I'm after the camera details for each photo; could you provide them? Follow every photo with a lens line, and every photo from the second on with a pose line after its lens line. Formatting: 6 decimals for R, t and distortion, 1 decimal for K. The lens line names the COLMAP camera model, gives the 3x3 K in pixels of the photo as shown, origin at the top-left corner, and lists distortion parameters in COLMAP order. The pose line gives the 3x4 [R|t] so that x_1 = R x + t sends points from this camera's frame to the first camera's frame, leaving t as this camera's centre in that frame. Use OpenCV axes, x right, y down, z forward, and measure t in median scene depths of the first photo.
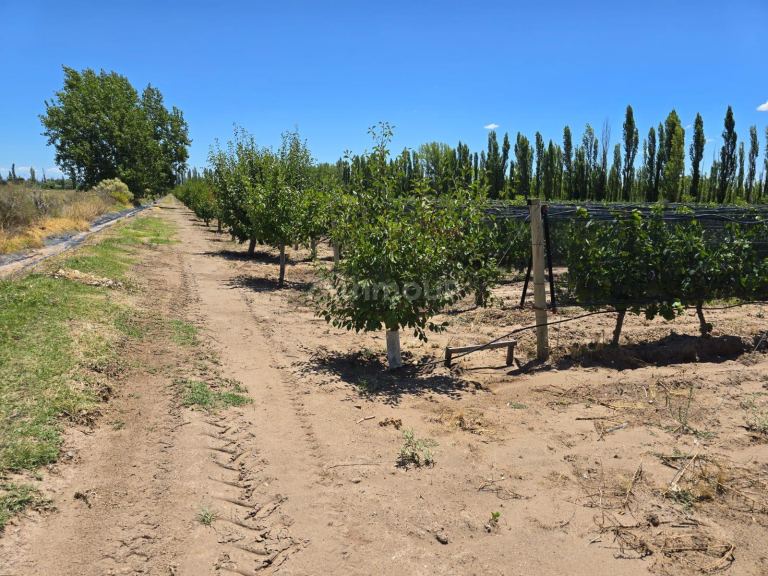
lens RADIAL K [[511.5, 0, 383.4], [0, 511.5, 280.1], [0, 0, 1]] dist [0.054860, -0.043443]
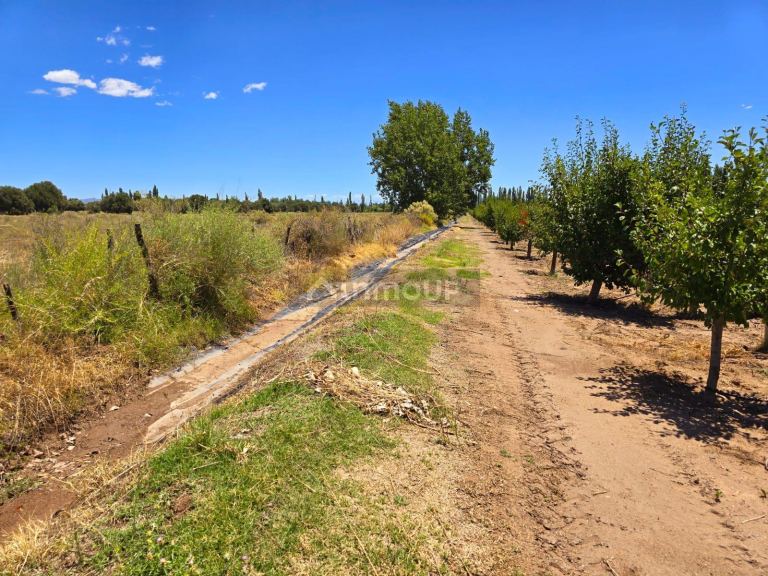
lens RADIAL K [[501.7, 0, 373.5], [0, 501.7, 269.3], [0, 0, 1]] dist [0.057159, -0.054191]
pose [[0.843055, 0.042001, -0.536184, -0.056242], [-0.070158, 0.997016, -0.032212, -0.020079], [0.533231, 0.064774, 0.843486, 0.106033]]
